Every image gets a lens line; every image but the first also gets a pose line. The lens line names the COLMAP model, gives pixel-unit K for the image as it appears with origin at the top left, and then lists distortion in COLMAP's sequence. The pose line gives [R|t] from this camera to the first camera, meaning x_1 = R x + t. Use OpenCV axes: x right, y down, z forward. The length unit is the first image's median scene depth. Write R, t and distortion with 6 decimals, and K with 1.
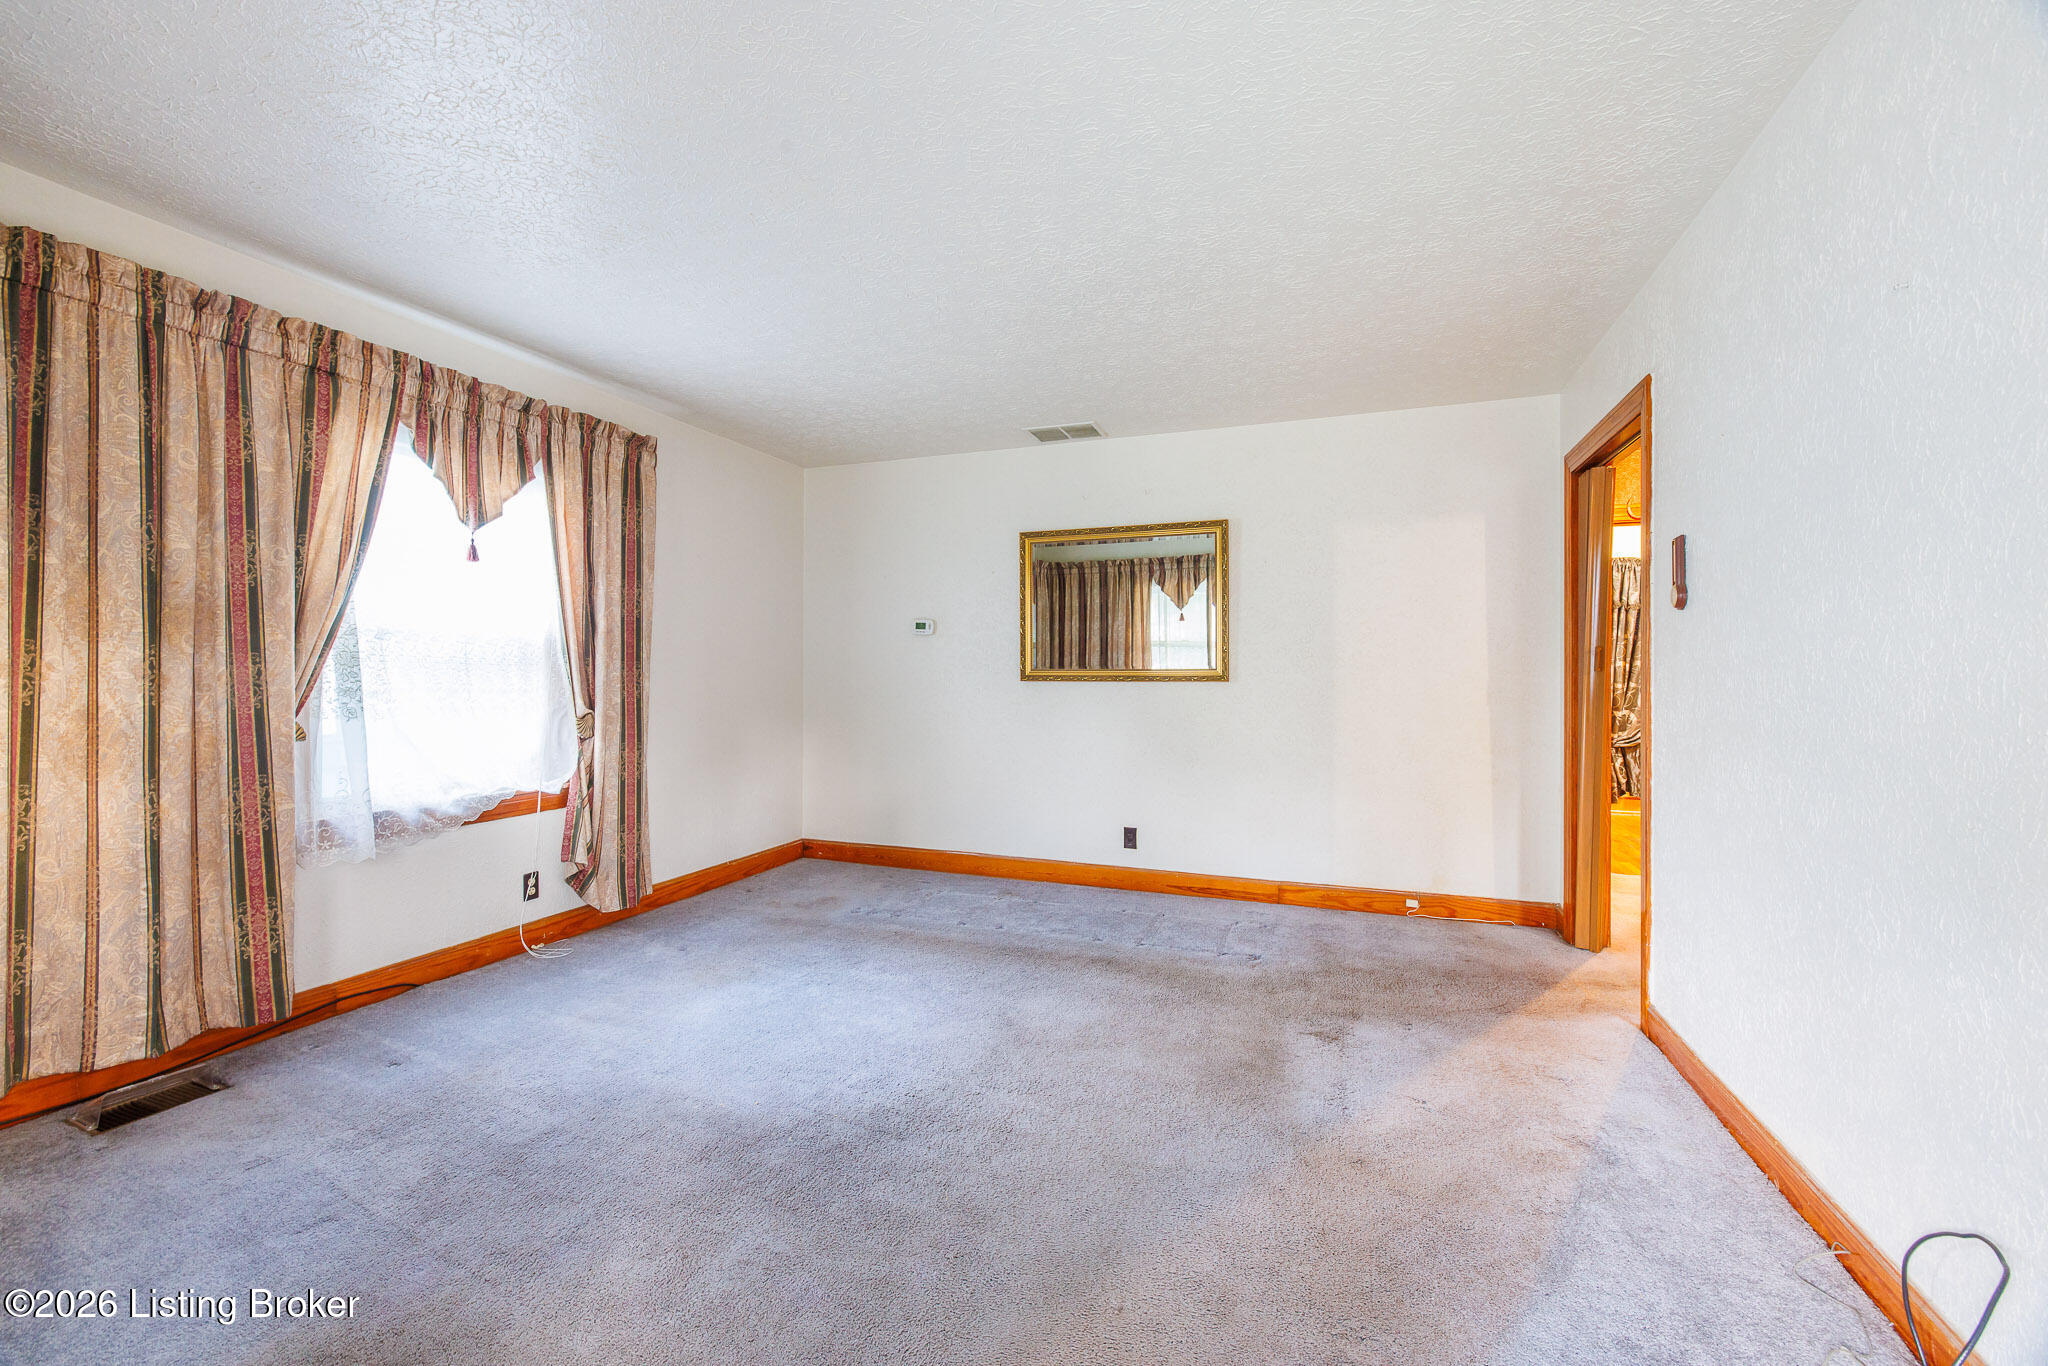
lens RADIAL K [[862.5, 0, 1000.4], [0, 862.5, 671.5], [0, 0, 1]] dist [0.000522, -0.000171]
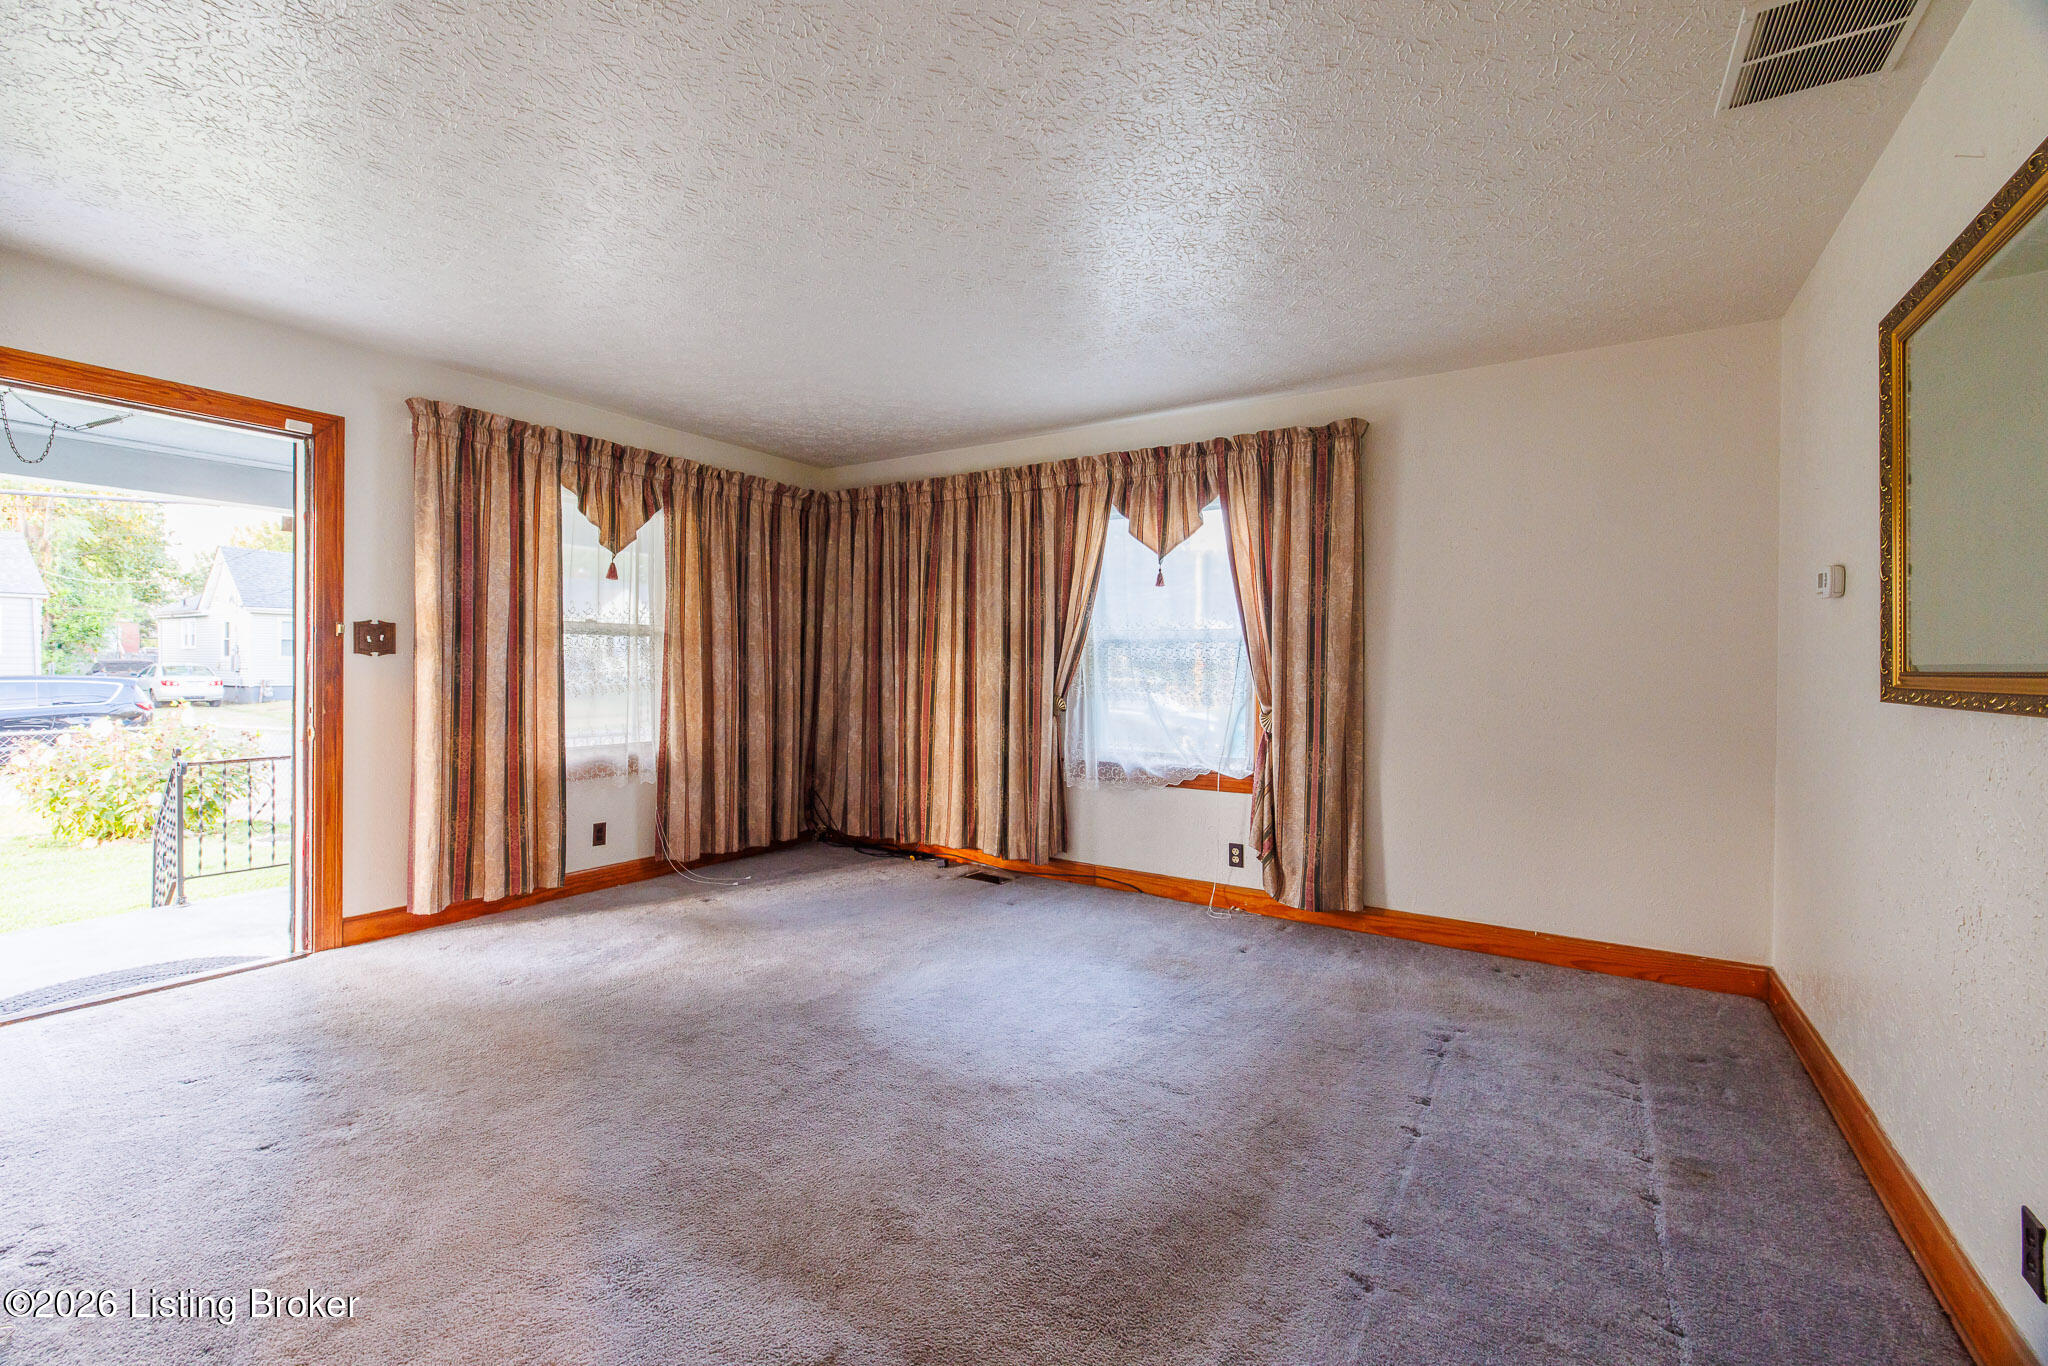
lens RADIAL K [[862.5, 0, 1000.4], [0, 862.5, 671.5], [0, 0, 1]] dist [0.000522, -0.000171]
pose [[-0.204201, 0.003276, -0.978924, 0.651910], [-0.009164, 0.999944, 0.005258, -0.001322], [0.978886, 0.010045, -0.204159, 0.920078]]
